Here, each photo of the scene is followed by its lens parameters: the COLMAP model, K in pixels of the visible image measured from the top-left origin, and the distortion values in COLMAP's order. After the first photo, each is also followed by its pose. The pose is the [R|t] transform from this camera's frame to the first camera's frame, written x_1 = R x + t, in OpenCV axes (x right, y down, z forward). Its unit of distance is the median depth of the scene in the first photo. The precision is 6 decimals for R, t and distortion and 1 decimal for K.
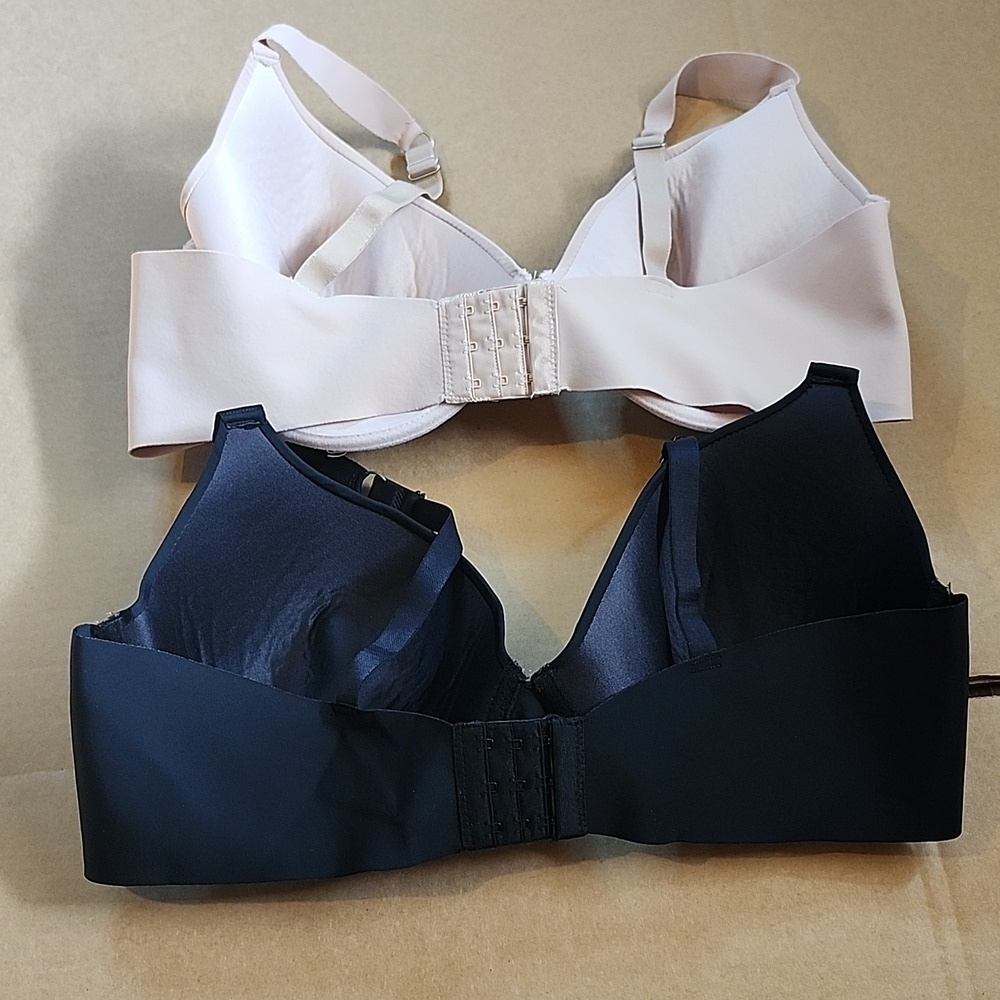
lens RADIAL K [[1467.6, 0, 517.9], [0, 1467.6, 523.4], [0, 0, 1]] dist [0.169820, -0.317032]
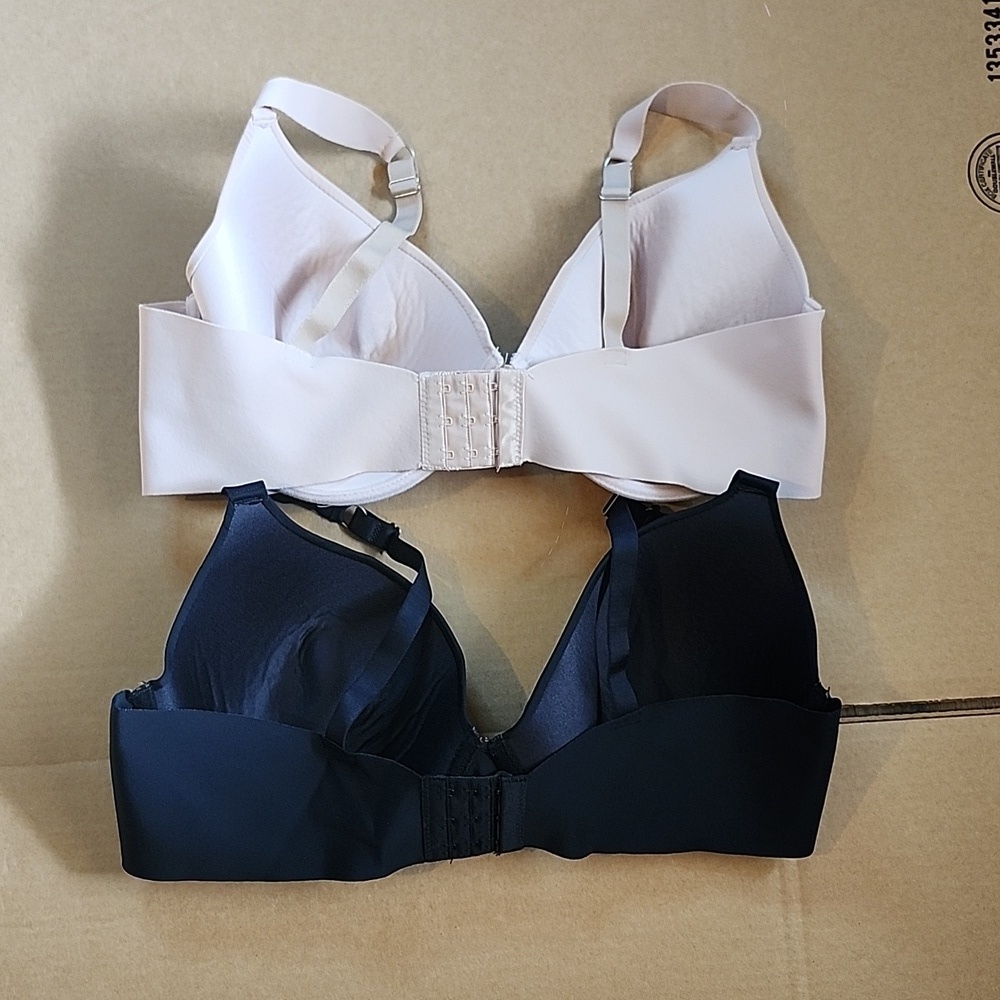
lens RADIAL K [[1445.0, 0, 500.0], [0, 1445.0, 500.0], [0, 0, 1]] dist [0.176463, -0.338681]
pose [[0.997260, 0.045944, 0.057975, -0.051485], [-0.061787, 0.948293, 0.311325, -0.402614], [-0.040674, -0.314054, 0.948533, -0.078348]]
